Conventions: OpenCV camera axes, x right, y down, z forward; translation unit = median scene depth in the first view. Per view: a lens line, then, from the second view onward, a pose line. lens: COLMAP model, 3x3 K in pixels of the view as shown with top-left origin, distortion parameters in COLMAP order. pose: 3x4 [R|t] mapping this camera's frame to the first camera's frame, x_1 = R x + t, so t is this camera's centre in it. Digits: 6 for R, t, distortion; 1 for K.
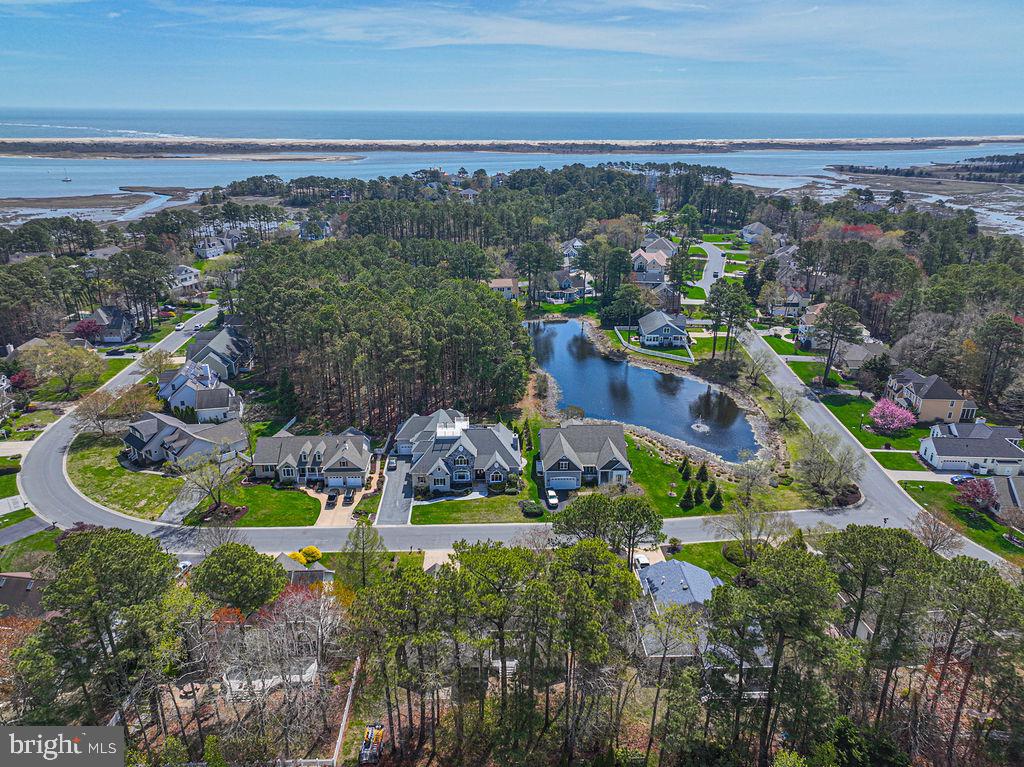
lens RADIAL K [[723.3, 0, 506.6], [0, 723.3, 381.9], [0, 0, 1]] dist [0.000766, 0.017210]
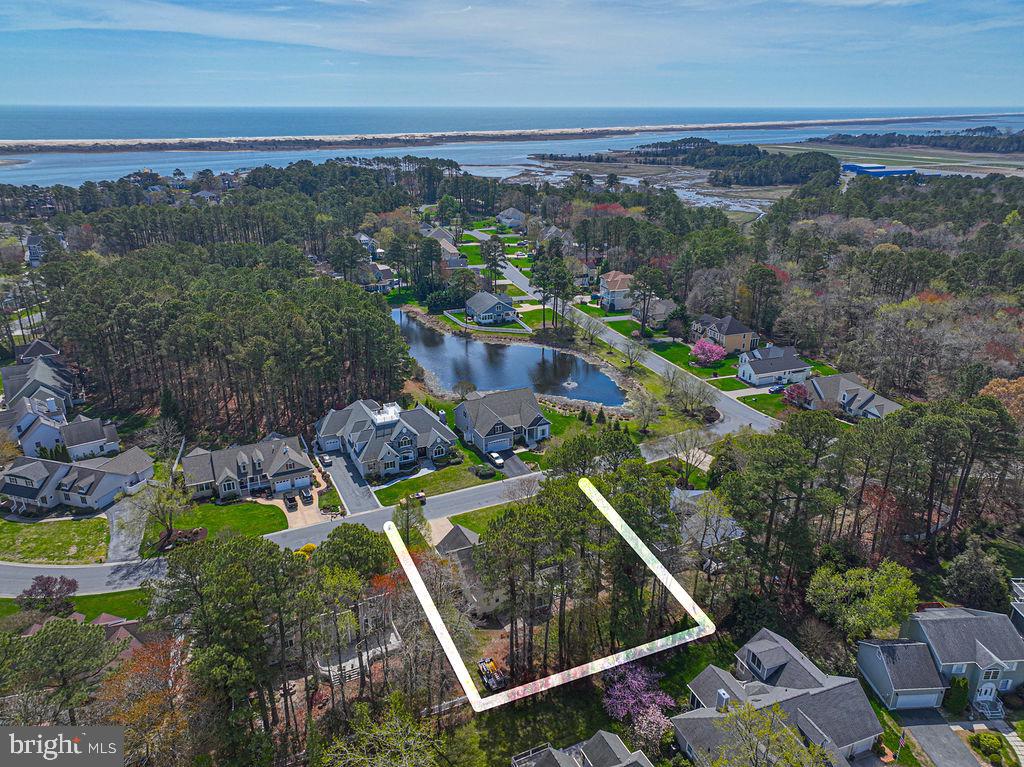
lens RADIAL K [[723.3, 0, 506.6], [0, 723.3, 381.9], [0, 0, 1]] dist [0.000766, 0.017210]
pose [[0.919910, -0.145670, 0.364068, -0.215479], [0.143173, 0.989114, 0.033997, 0.005160], [-0.365057, 0.020851, 0.930752, -0.029148]]
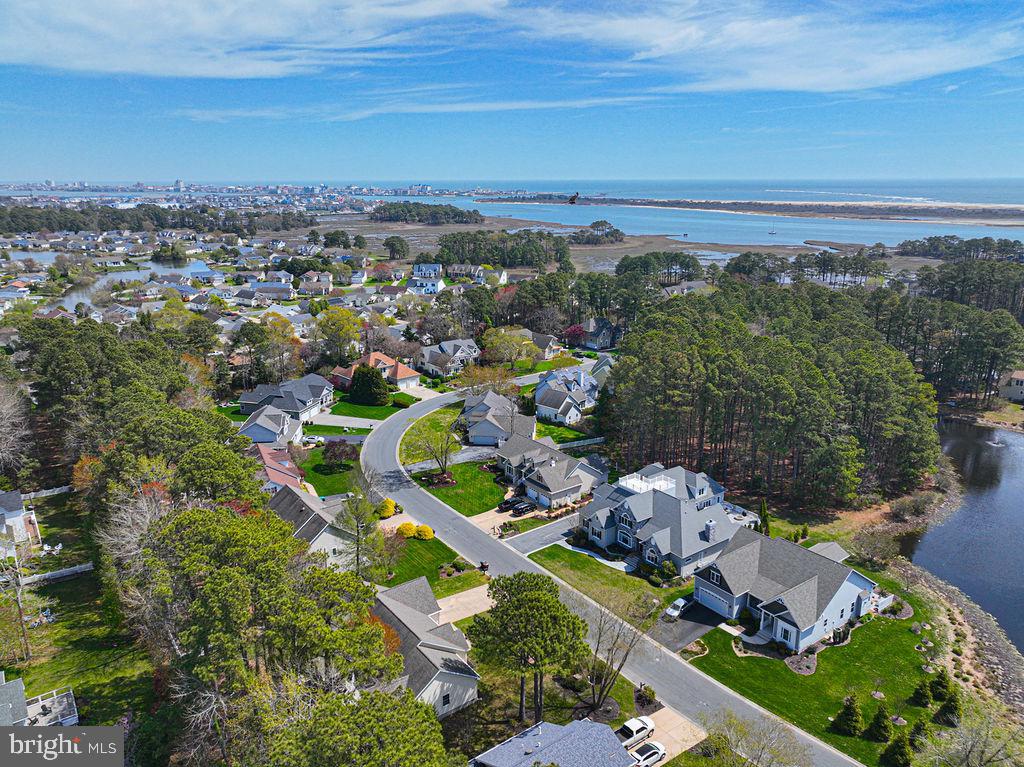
lens RADIAL K [[723.3, 0, 506.6], [0, 723.3, 381.9], [0, 0, 1]] dist [0.000766, 0.017210]
pose [[0.569624, 0.217202, -0.792686, 0.347629], [-0.285025, 0.956803, 0.057352, -0.037190], [0.770901, 0.193266, 0.606926, 0.261305]]
